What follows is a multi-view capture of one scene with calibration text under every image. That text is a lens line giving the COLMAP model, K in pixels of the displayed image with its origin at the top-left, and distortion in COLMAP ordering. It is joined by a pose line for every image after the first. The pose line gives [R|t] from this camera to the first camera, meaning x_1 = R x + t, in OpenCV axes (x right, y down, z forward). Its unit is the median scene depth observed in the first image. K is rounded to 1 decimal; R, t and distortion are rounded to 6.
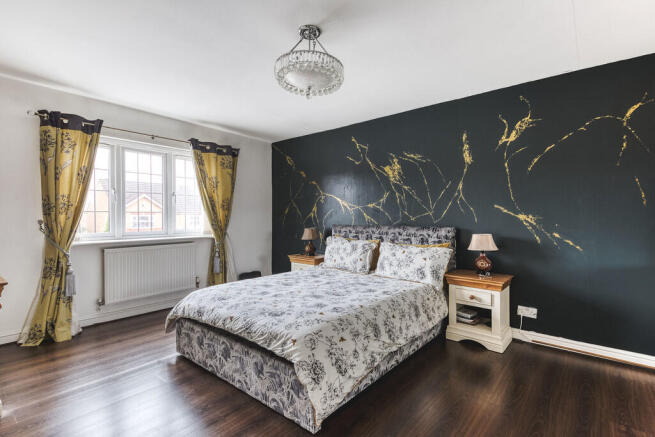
lens RADIAL K [[307.0, 0, 327.5], [0, 307.0, 218.5], [0, 0, 1]] dist [0.004436, -0.008711]
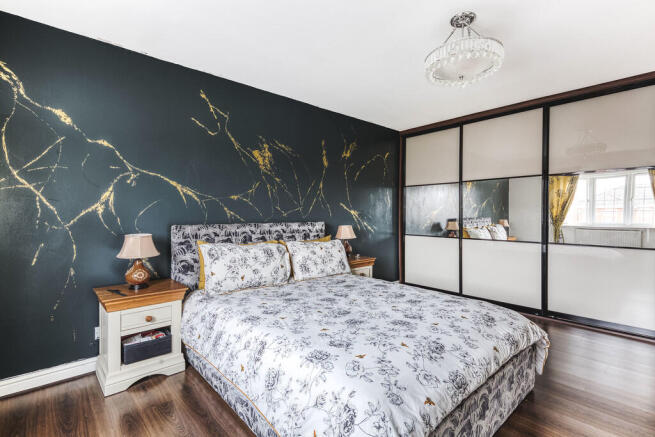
lens RADIAL K [[307.0, 0, 327.5], [0, 307.0, 218.5], [0, 0, 1]] dist [0.004436, -0.008711]
pose [[0.126913, -0.024144, 0.991620, -0.621920], [0.000007, 0.999704, 0.024340, -0.008924], [-0.991914, -0.003082, 0.126875, 0.737094]]
